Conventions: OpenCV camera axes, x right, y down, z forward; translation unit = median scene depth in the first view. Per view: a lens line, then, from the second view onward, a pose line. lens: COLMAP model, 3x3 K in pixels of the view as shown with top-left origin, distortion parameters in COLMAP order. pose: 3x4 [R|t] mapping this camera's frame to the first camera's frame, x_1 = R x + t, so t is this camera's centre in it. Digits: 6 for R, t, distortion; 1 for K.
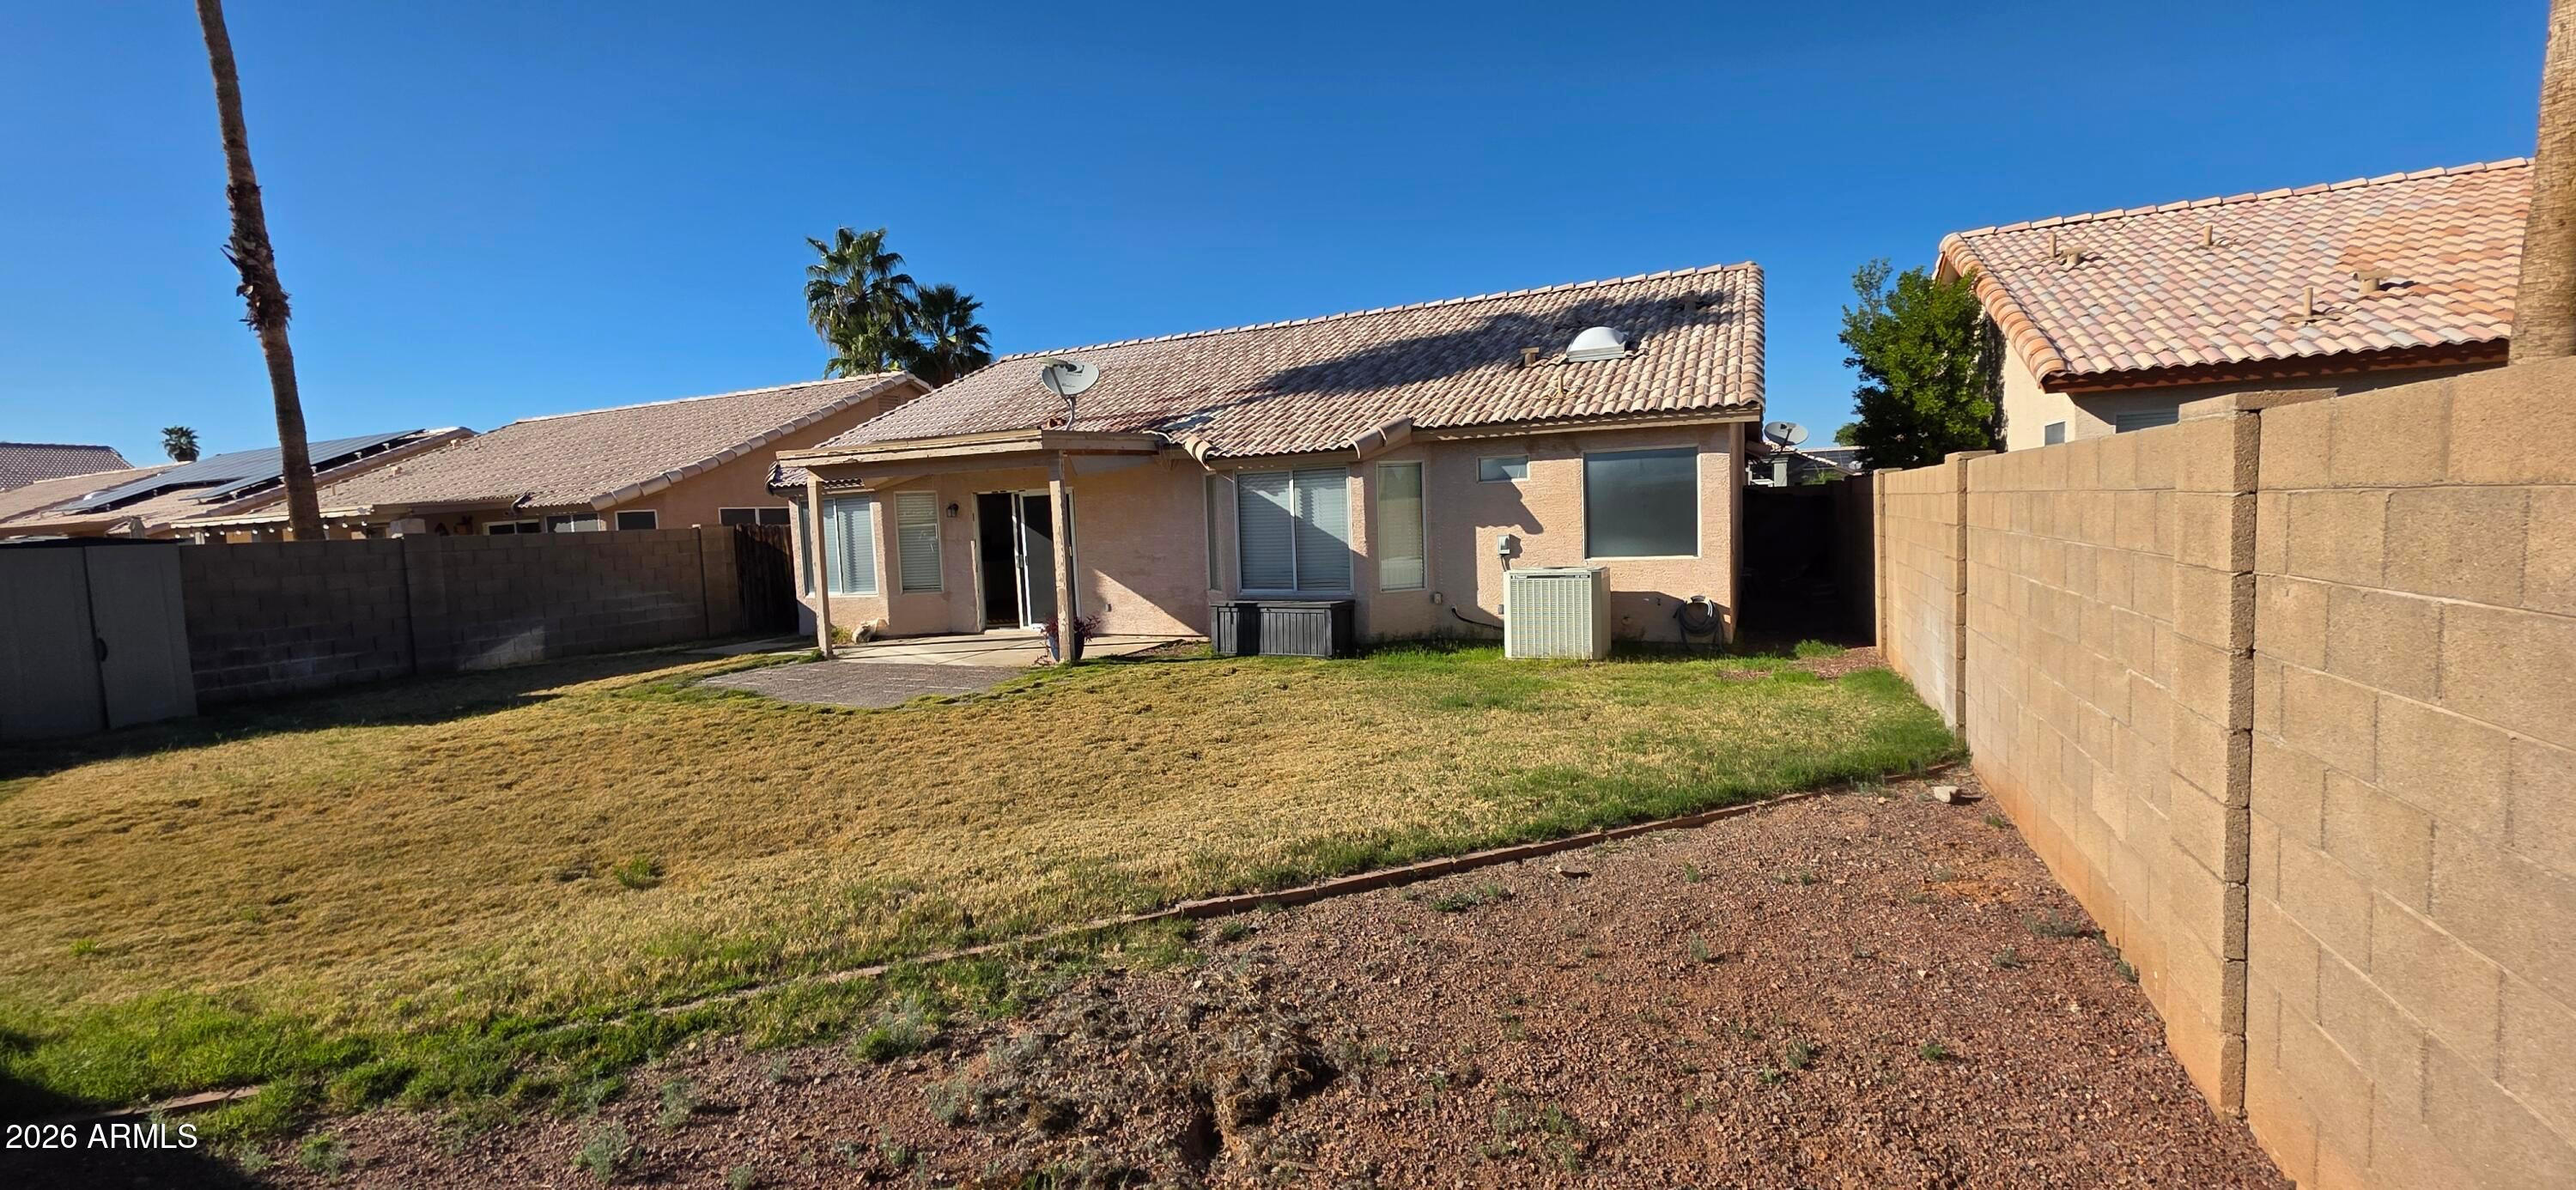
lens RADIAL K [[1023.0, 0, 1292.5], [0, 1023.0, 593.9], [0, 0, 1]] dist [0.001929, -0.000211]
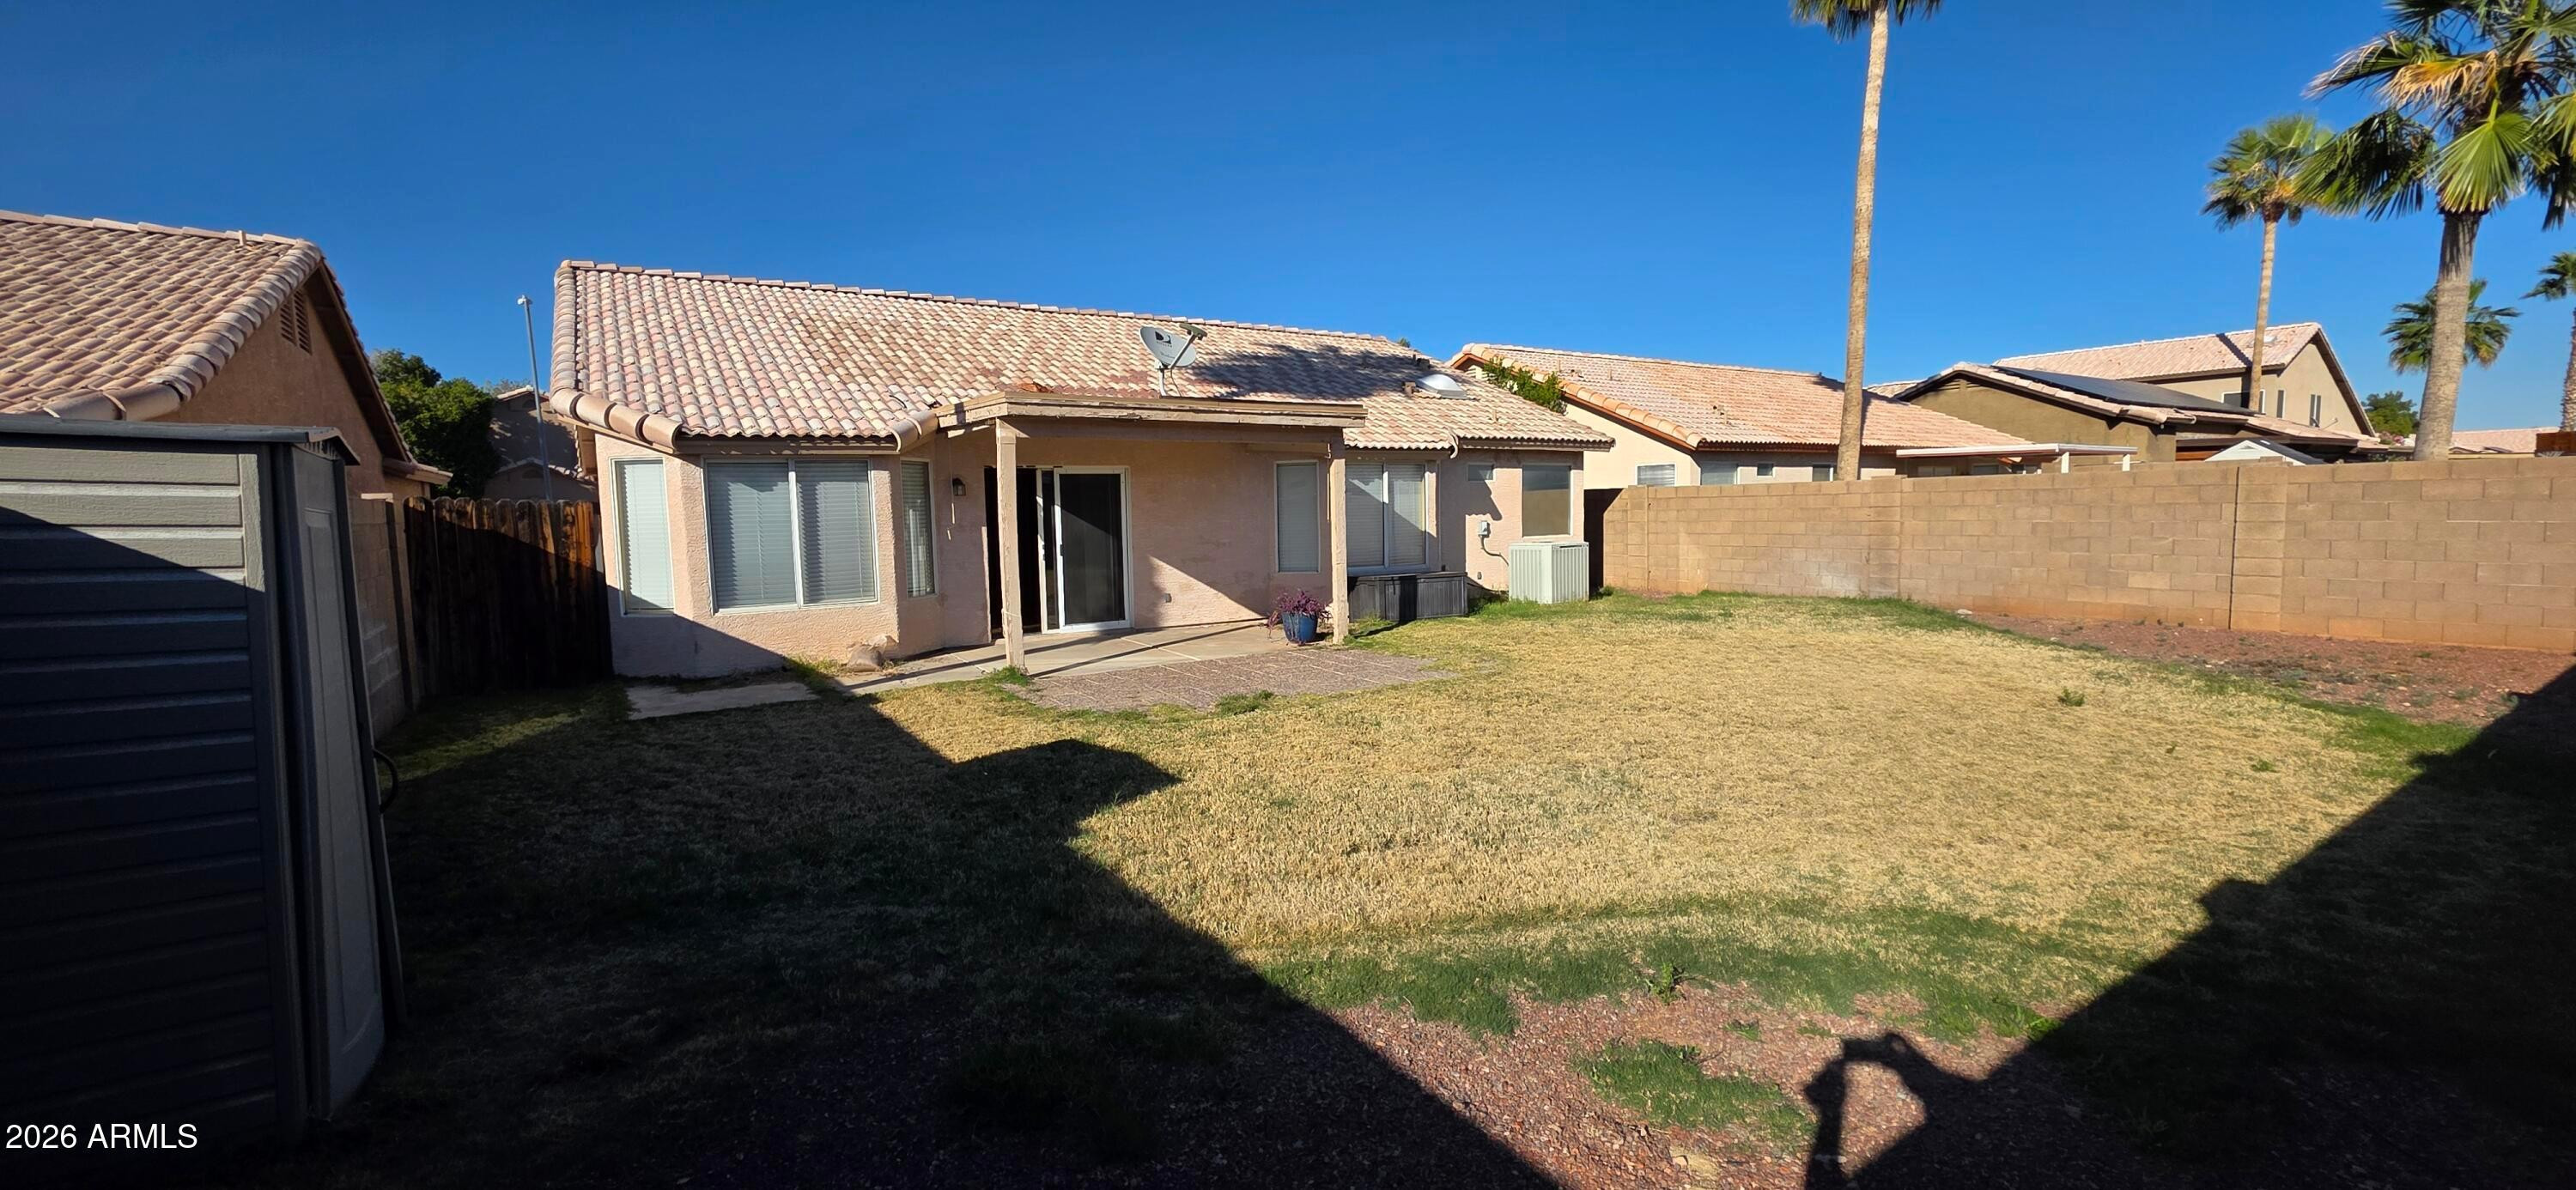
lens RADIAL K [[1023.0, 0, 1292.5], [0, 1023.0, 593.9], [0, 0, 1]] dist [0.001929, -0.000211]
pose [[0.540192, -0.043516, 0.840416, -1.014683], [0.060659, 0.998078, 0.012689, 0.005209], [-0.839353, 0.044124, 0.541793, 0.455760]]
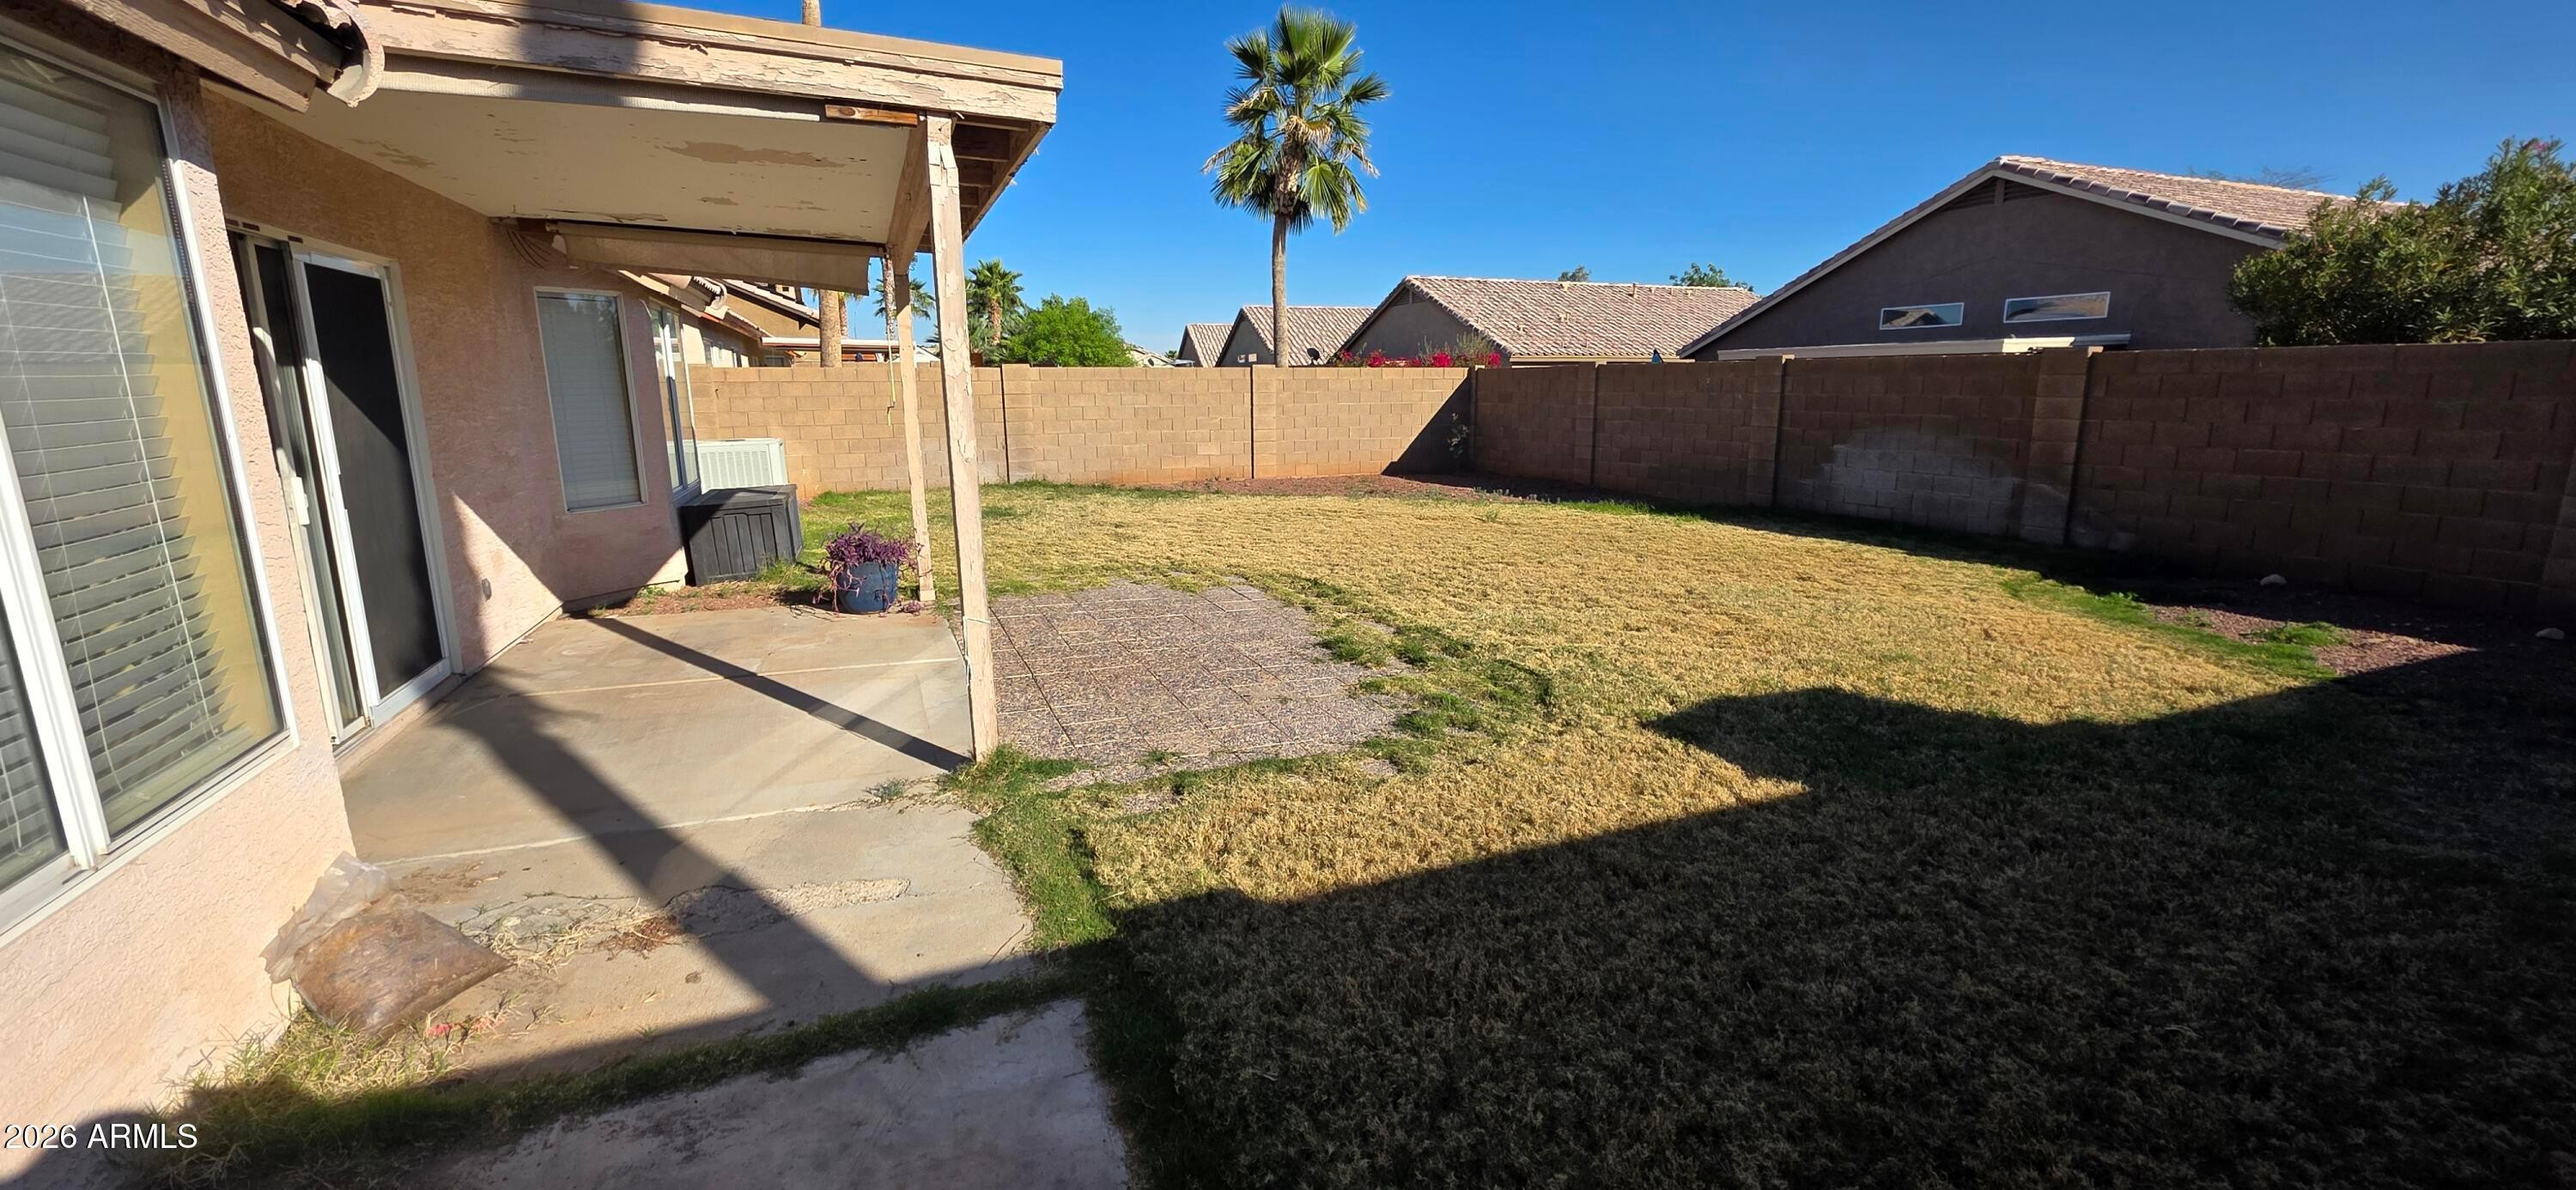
lens RADIAL K [[1023.0, 0, 1292.5], [0, 1023.0, 593.9], [0, 0, 1]] dist [0.001929, -0.000211]
pose [[-0.725279, -0.097181, 0.681562, -0.766610], [0.082795, 0.970490, 0.226484, -0.056493], [-0.683458, 0.220694, -0.695830, 1.202956]]
